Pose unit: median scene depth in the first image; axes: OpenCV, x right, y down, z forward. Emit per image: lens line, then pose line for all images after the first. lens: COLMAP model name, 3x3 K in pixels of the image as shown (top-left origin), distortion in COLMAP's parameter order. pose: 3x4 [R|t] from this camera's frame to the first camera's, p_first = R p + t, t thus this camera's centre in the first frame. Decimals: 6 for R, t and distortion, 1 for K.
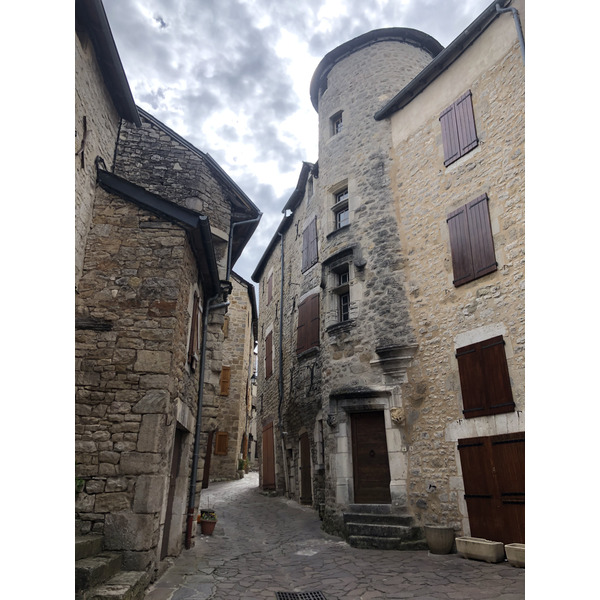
lens RADIAL K [[536.4, 0, 288.6], [0, 536.4, 300.1], [0, 0, 1]] dist [-0.007992, -0.007951]
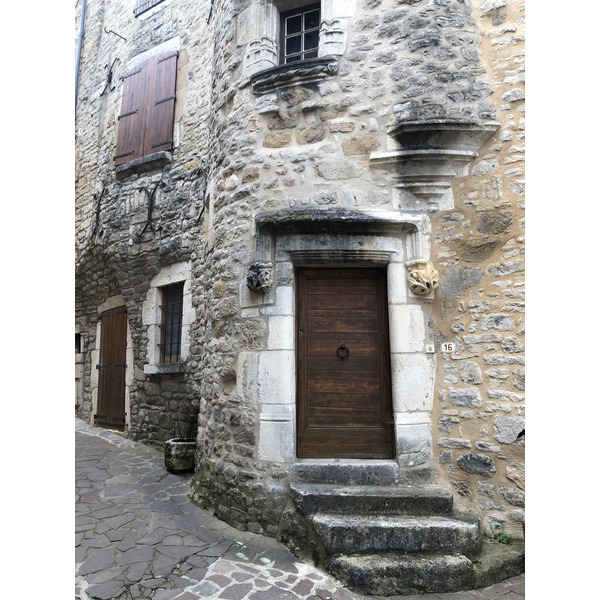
lens RADIAL K [[484.8, 0, 300.0], [0, 484.8, 300.0], [0, 0, 1]] dist [0.036146, -0.007371]
pose [[0.856268, 0.069864, 0.511785, -0.095908], [-0.169853, 0.973793, 0.151249, 0.179518], [-0.487806, -0.216438, 0.845695, 0.658377]]
